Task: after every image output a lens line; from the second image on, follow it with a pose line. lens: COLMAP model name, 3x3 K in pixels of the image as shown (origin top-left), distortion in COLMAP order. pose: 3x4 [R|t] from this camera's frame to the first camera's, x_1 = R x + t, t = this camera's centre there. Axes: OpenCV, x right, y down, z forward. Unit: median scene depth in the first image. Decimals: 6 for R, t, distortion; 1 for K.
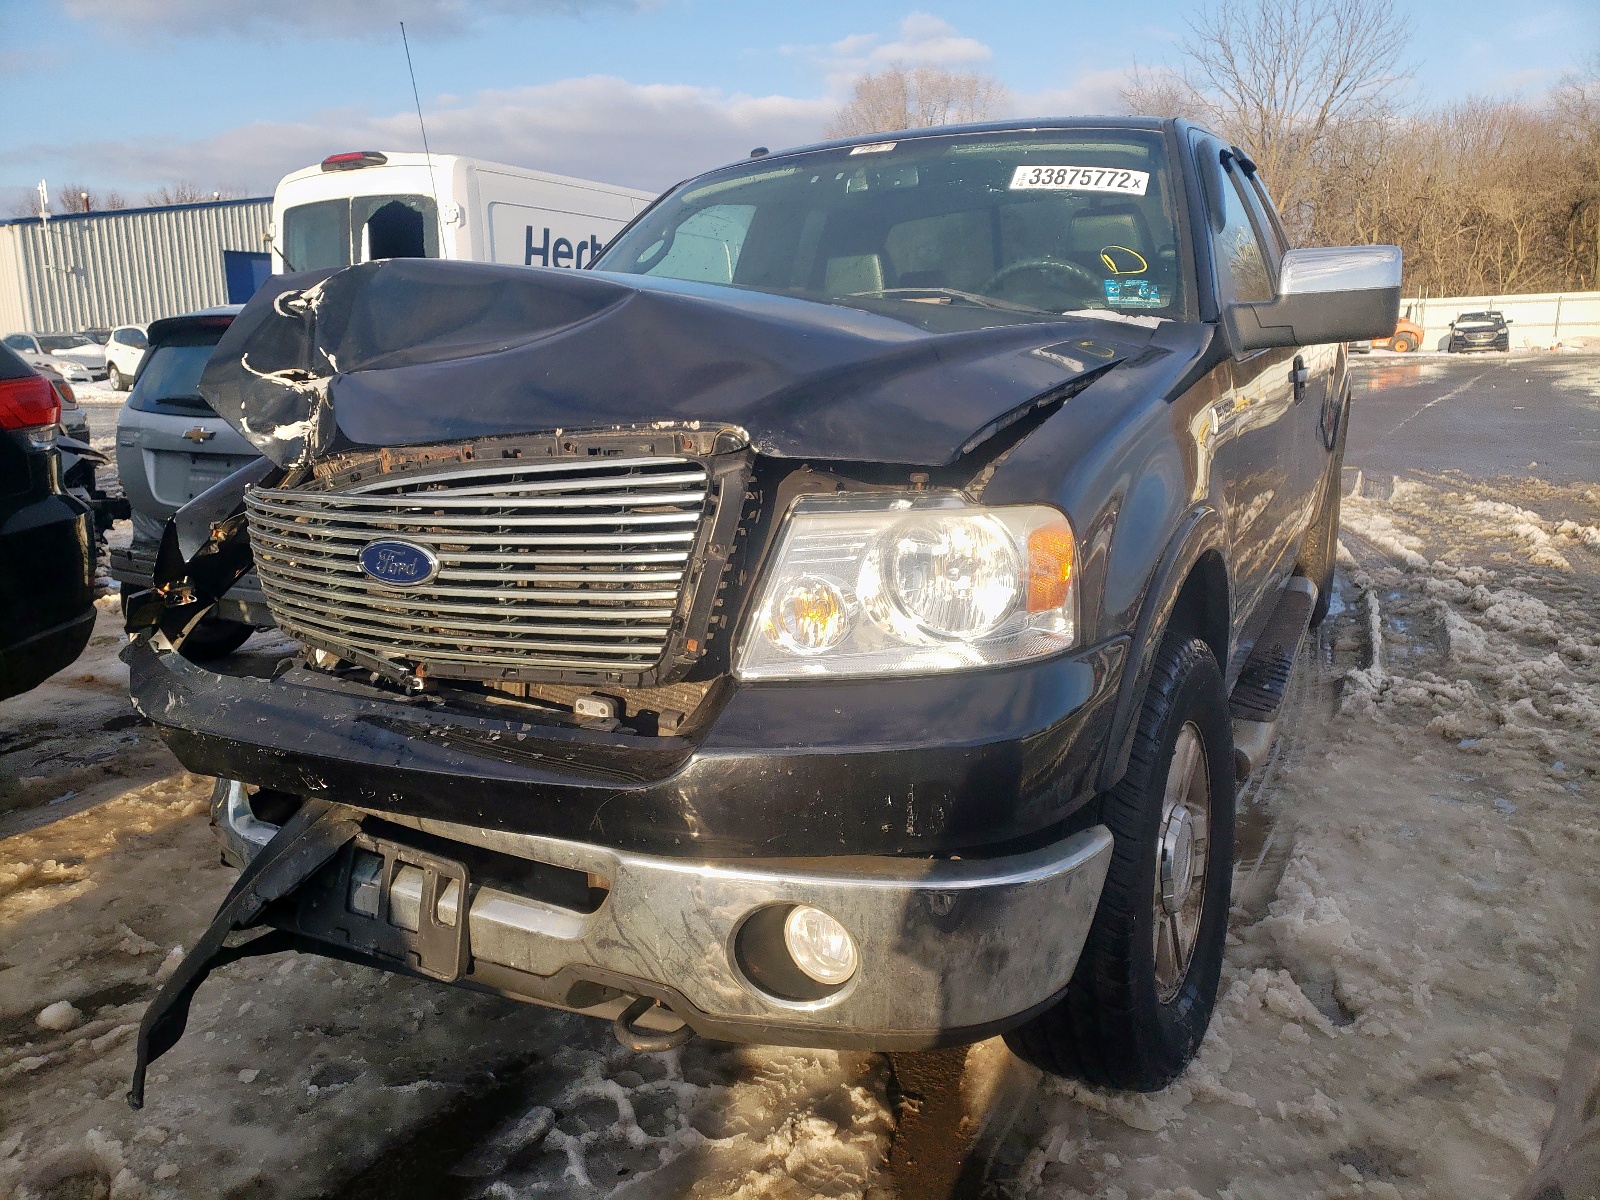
lens RADIAL K [[1237.6, 0, 791.6], [0, 1237.6, 608.5], [0, 0, 1]] dist [0.050688, -0.001105]
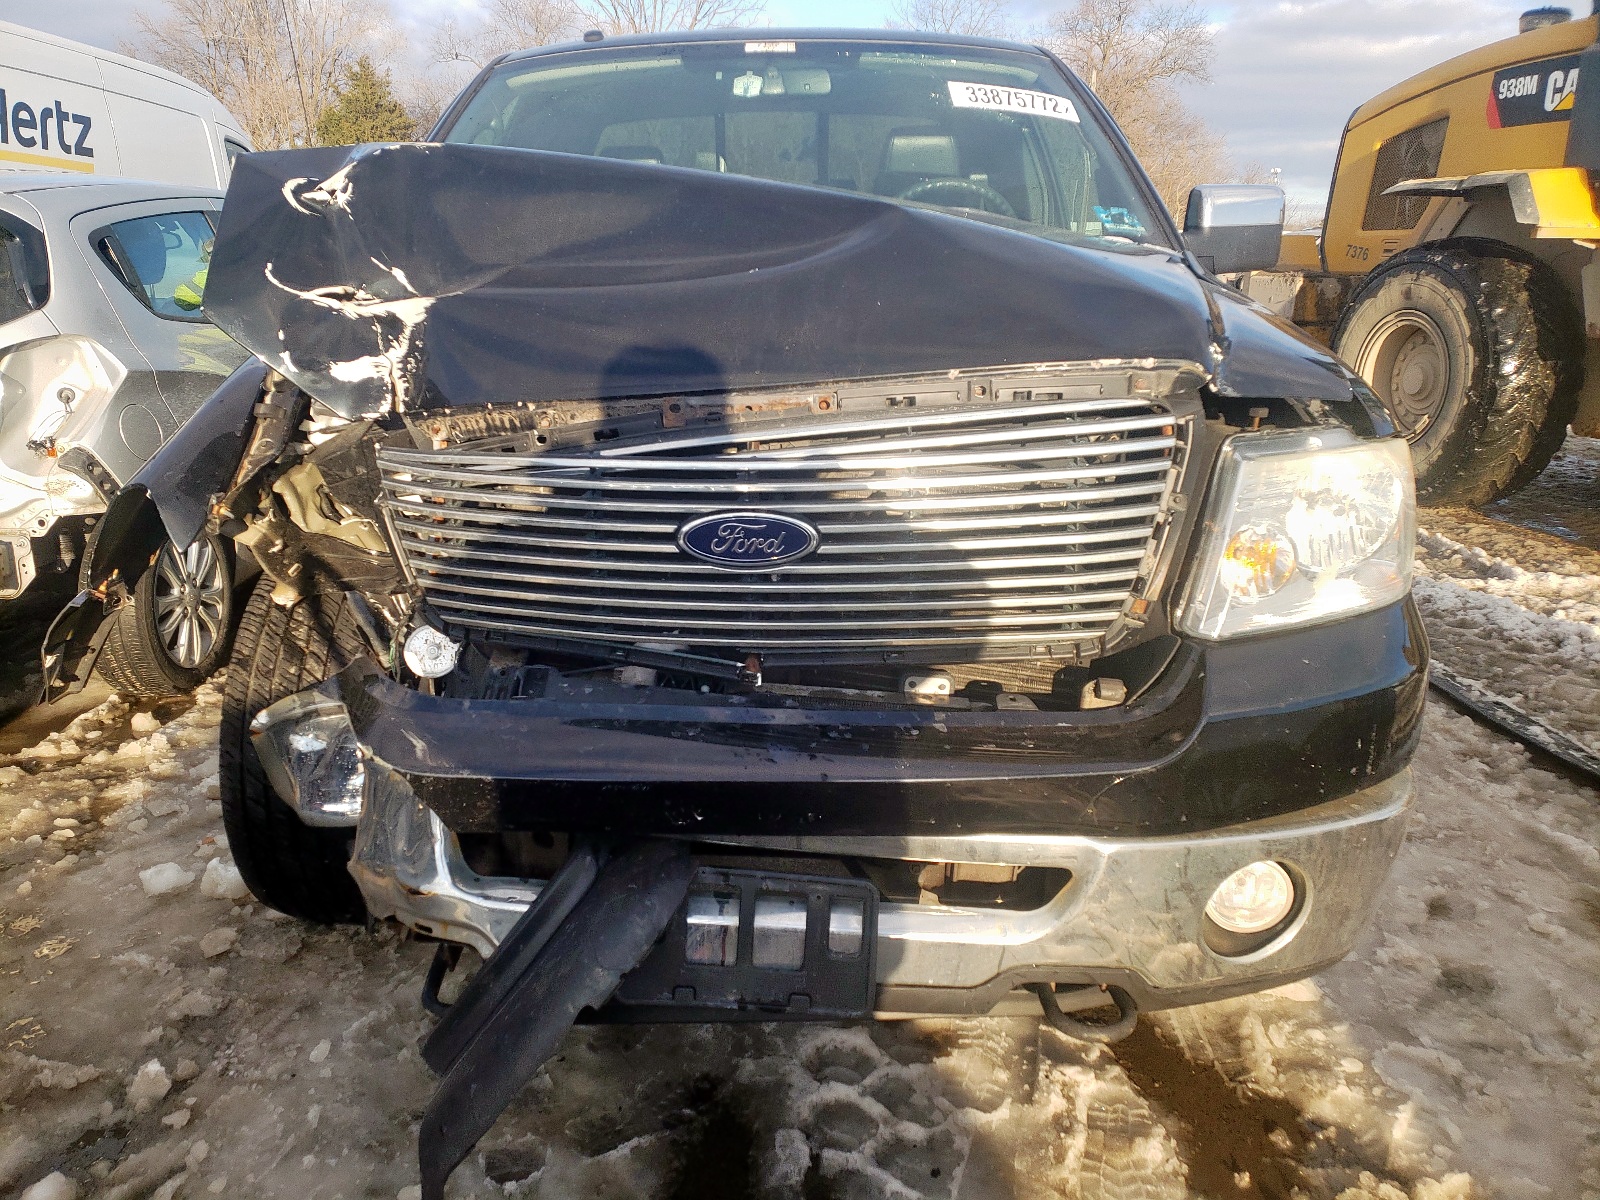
lens RADIAL K [[1218.4, 0, 797.1], [0, 1218.4, 608.1], [0, 0, 1]] dist [0.071700, -0.042582]
pose [[0.901676, -0.095951, 0.421631, -0.481732], [0.065879, 0.994170, 0.085360, -0.043617], [-0.427364, -0.049191, 0.902741, 0.199178]]
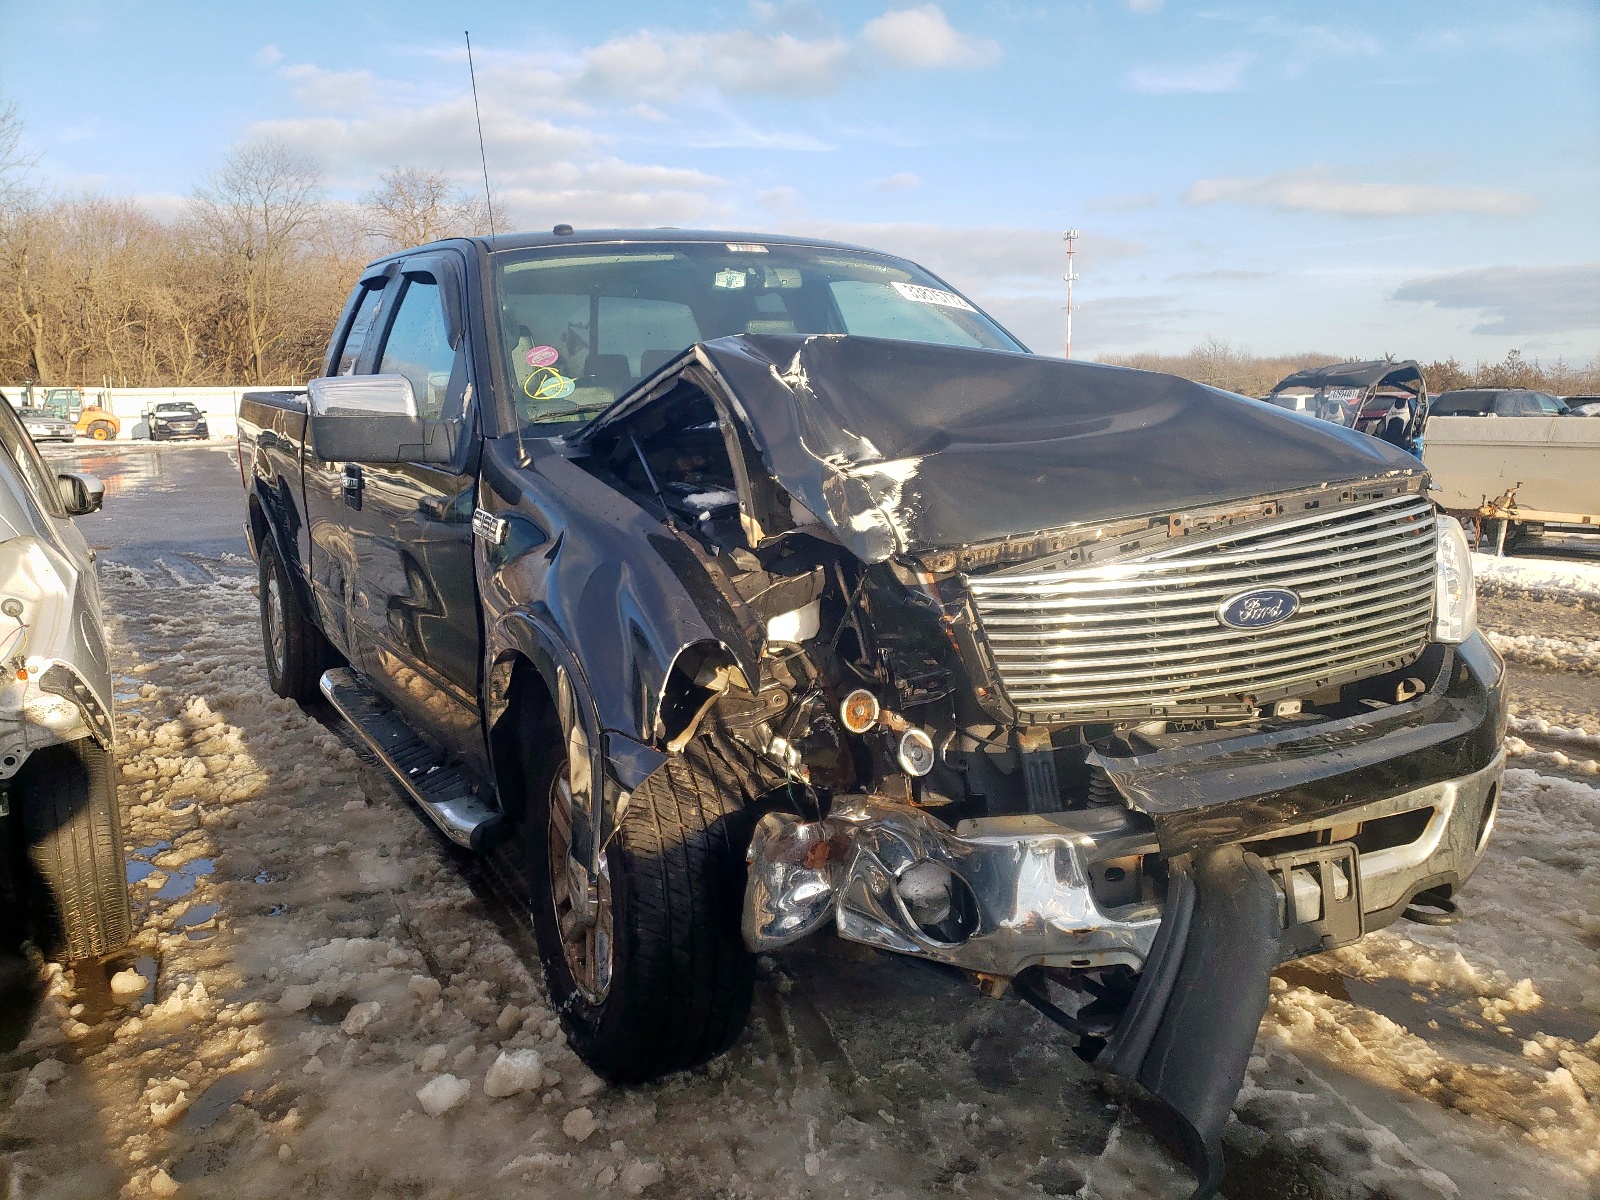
lens RADIAL K [[1218.4, 0, 797.1], [0, 1218.4, 608.1], [0, 0, 1]] dist [0.071700, -0.042582]
pose [[0.560019, -0.127398, 0.818626, -1.138206], [0.181683, 0.982939, 0.028680, -0.112702], [-0.808313, 0.132669, 0.573611, 0.535673]]
